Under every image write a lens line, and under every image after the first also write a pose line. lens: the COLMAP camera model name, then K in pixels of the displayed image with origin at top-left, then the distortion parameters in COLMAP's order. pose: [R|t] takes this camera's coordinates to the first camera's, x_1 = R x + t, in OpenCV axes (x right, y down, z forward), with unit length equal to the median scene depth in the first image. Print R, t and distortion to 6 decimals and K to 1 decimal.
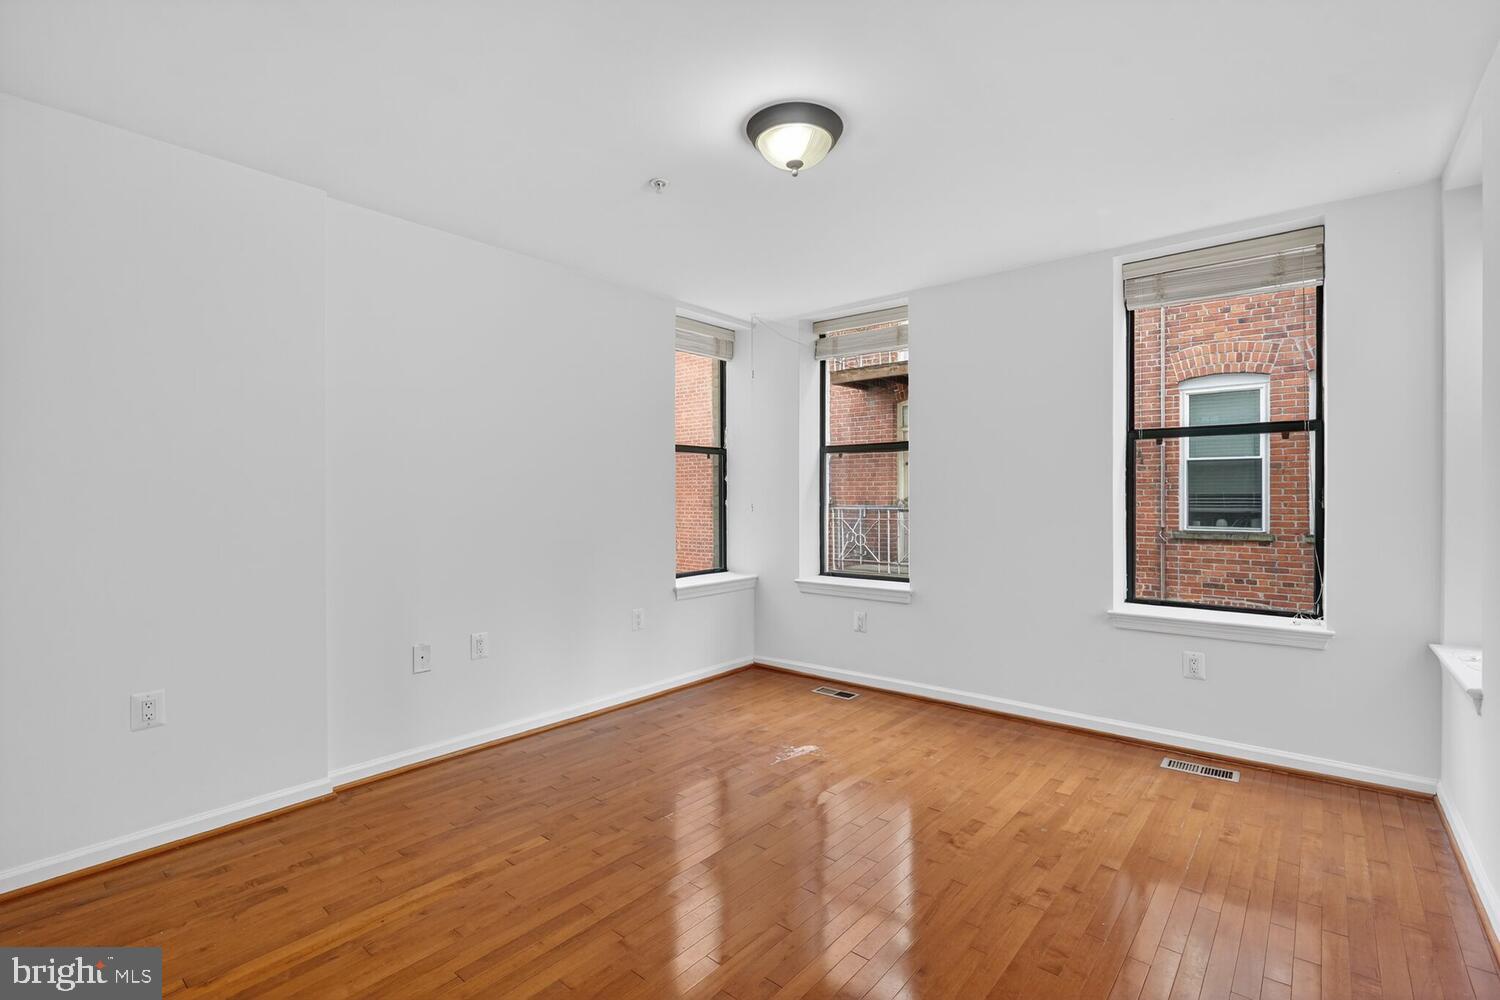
lens RADIAL K [[690.0, 0, 746.6], [0, 690.0, 501.3], [0, 0, 1]] dist [-0.004704, 0.001218]
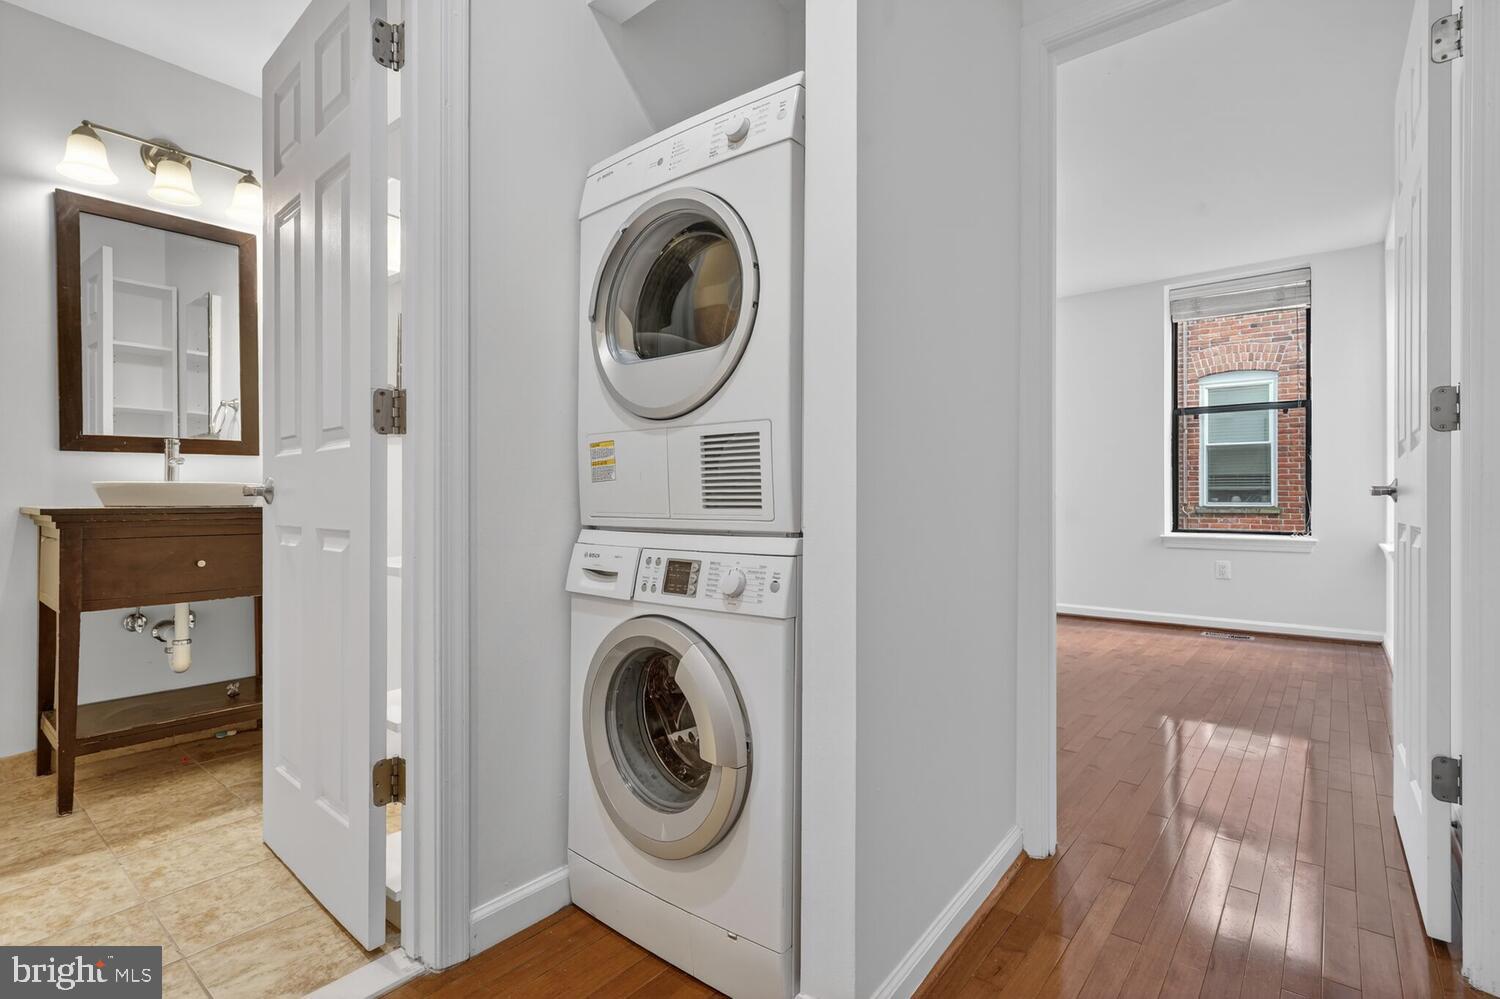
lens RADIAL K [[690.0, 0, 760.3], [0, 690.0, 493.6], [0, 0, 1]] dist [-0.004704, 0.001218]
pose [[0.999990, 0.003066, 0.003202, -0.123042], [-0.003043, 0.999968, -0.007358, 0.034887], [-0.003224, 0.007348, 0.999968, -0.167189]]
